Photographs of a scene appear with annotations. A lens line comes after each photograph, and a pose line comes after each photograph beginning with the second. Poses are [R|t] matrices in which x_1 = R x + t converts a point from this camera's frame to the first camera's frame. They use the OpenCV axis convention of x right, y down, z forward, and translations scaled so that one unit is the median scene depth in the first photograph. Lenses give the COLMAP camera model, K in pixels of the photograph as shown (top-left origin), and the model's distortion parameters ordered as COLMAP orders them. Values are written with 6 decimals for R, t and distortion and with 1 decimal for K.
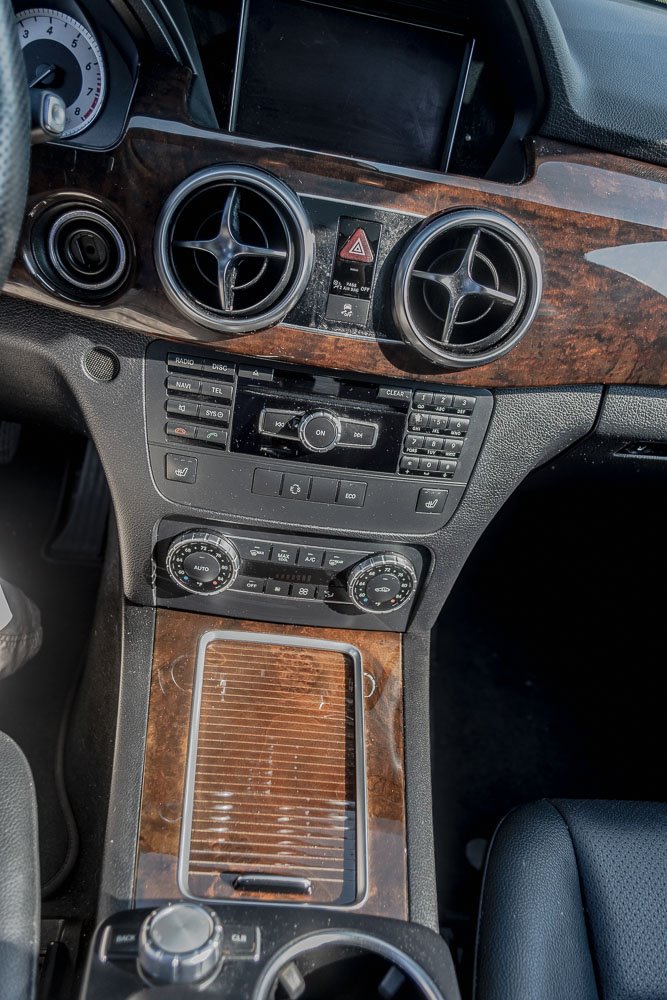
lens RADIAL K [[758.4, 0, 336.6], [0, 758.4, 510.5], [0, 0, 1]] dist [-0.000893, -0.002926]
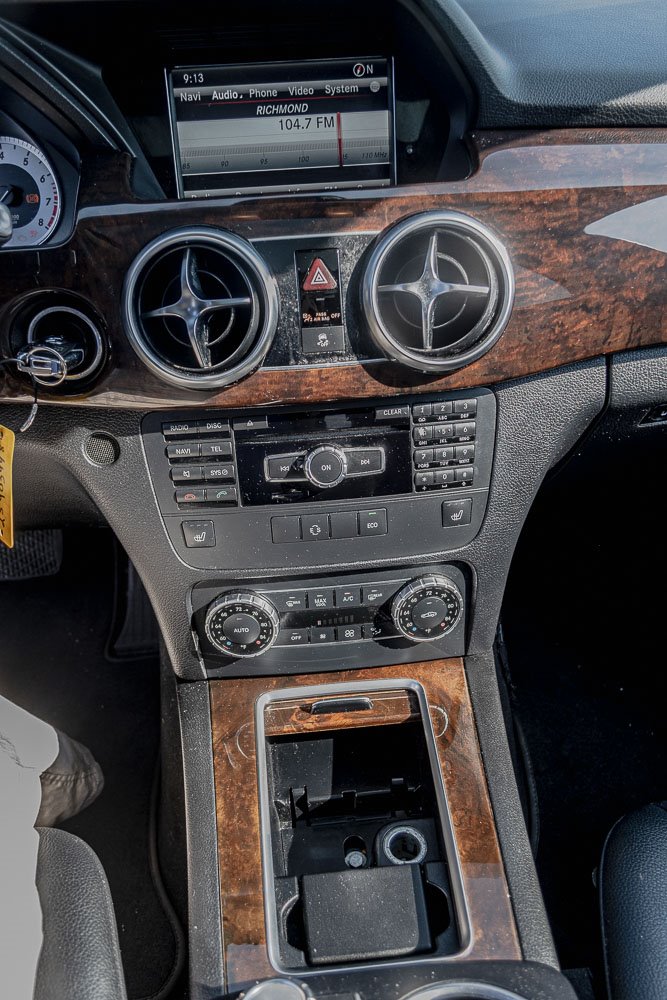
lens RADIAL K [[758.4, 0, 336.6], [0, 758.4, 510.5], [0, 0, 1]] dist [-0.000893, -0.002926]
pose [[0.973723, -0.213916, -0.078130, 0.056864], [0.206964, 0.974350, -0.088362, 0.041437], [0.095028, 0.069870, 0.993020, 0.029126]]
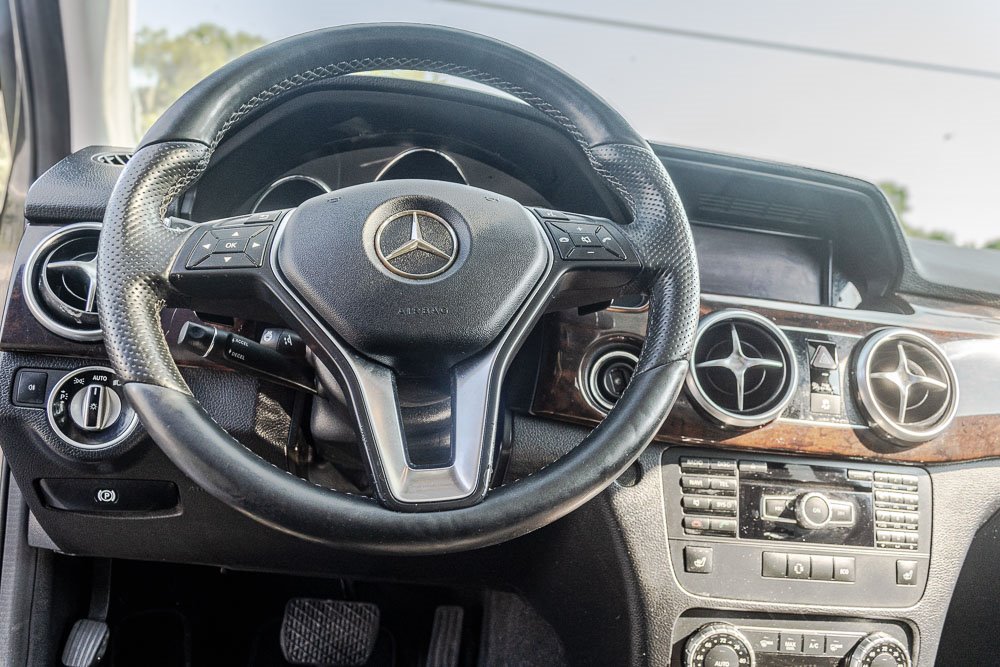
lens RADIAL K [[758.4, 0, 505.6], [0, 758.4, 349.5], [0, 0, 1]] dist [-0.000893, -0.002926]
pose [[0.991399, -0.075586, 0.106843, -0.604885], [0.121084, 0.839569, -0.529587, 0.251120], [-0.049673, 0.537968, 0.841500, -0.093935]]
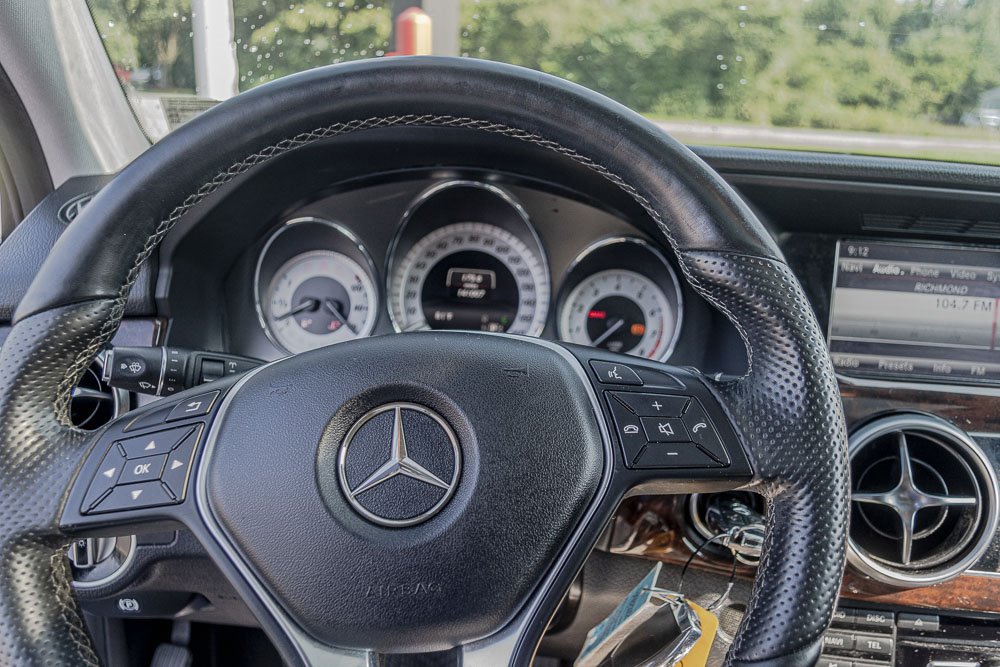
lens RADIAL K [[758.4, 0, 505.6], [0, 758.4, 349.5], [0, 0, 1]] dist [-0.000893, -0.002926]
pose [[0.991046, -0.096209, -0.092583, -0.463189], [0.057628, 0.933697, -0.353395, -0.191334], [0.120445, 0.344895, 0.930881, 0.018978]]
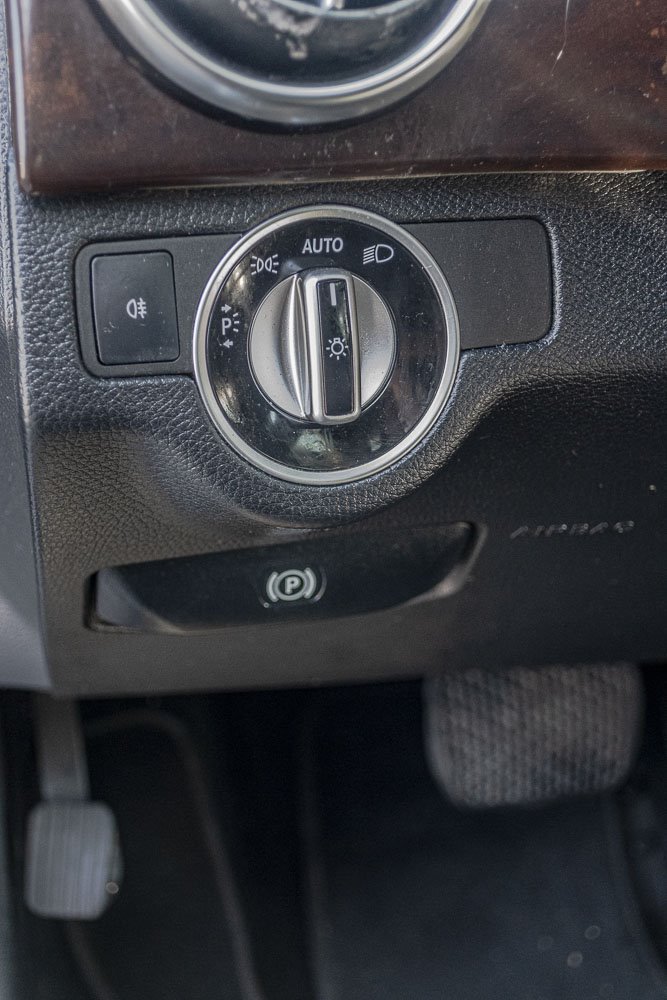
lens RADIAL K [[1422.3, 0, 333.5], [0, 1422.3, 500.0], [0, 0, 1]] dist [0.003194, 0.002122]
pose [[0.974512, -0.211579, 0.074568, -1.141202], [0.223270, 0.947081, -0.230626, -0.127443], [-0.021826, 0.241396, 0.970181, 0.325455]]
